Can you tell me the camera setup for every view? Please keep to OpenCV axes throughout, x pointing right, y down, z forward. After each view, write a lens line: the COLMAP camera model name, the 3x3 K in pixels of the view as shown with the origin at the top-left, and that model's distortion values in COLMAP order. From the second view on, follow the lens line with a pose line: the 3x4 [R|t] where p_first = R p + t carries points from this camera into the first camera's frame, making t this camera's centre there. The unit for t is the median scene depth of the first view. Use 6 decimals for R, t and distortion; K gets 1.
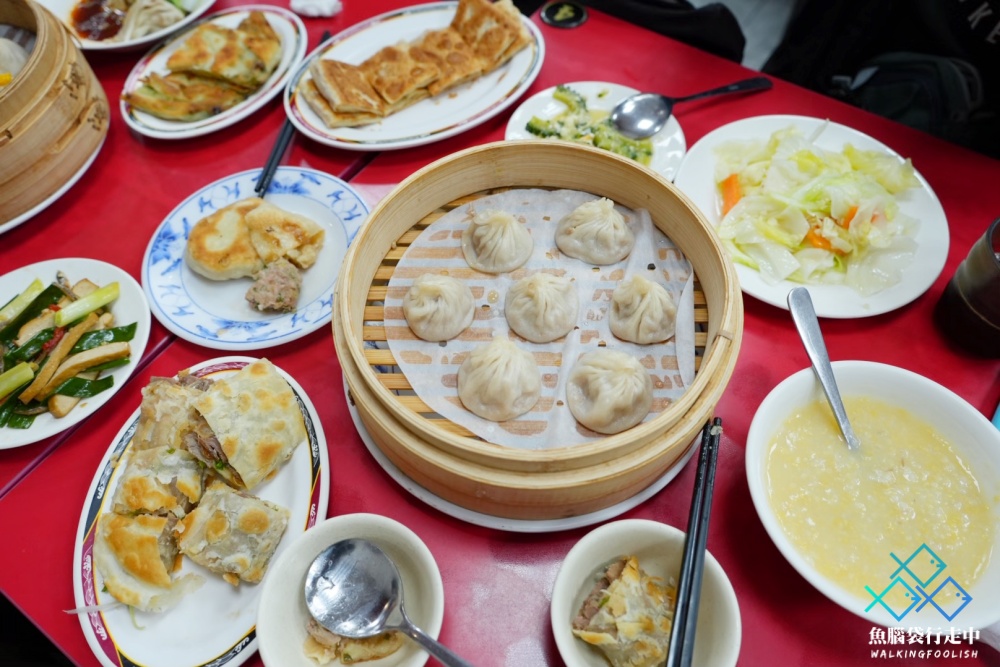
lens RADIAL K [[691.6, 0, 500.0], [0, 691.6, 333.5], [0, 0, 1]] dist [0.000836, 0.000026]
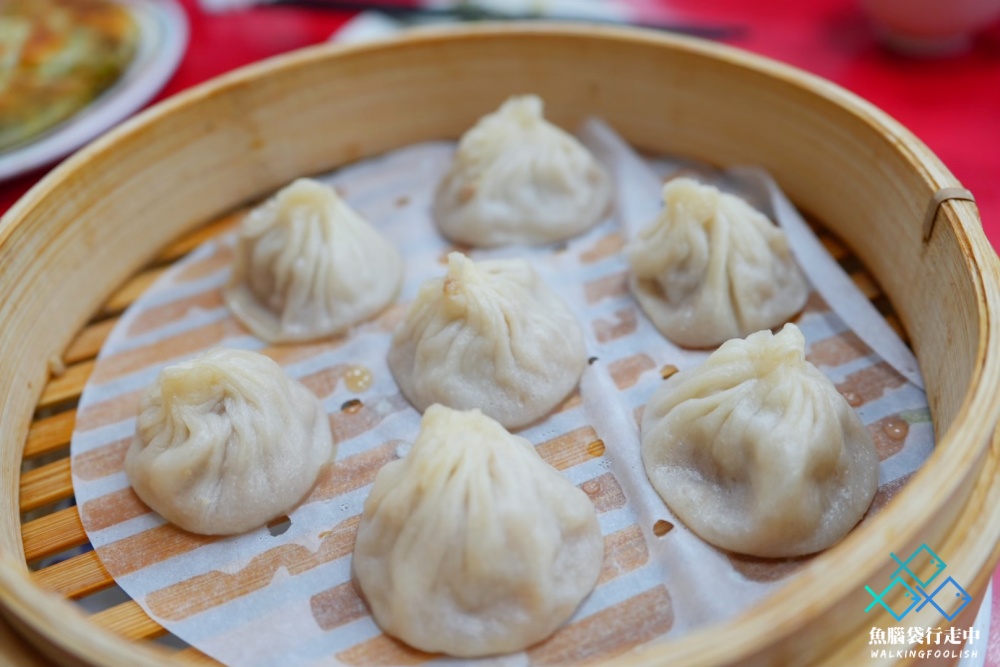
lens RADIAL K [[1066.2, 0, 500.0], [0, 1066.2, 333.5], [0, 0, 1]] dist [-0.007396, -0.001430]
pose [[0.898217, -0.316677, 0.304831, -0.115848], [0.401300, 0.873768, -0.274750, 0.122877], [-0.179344, 0.369113, 0.911916, 0.453627]]
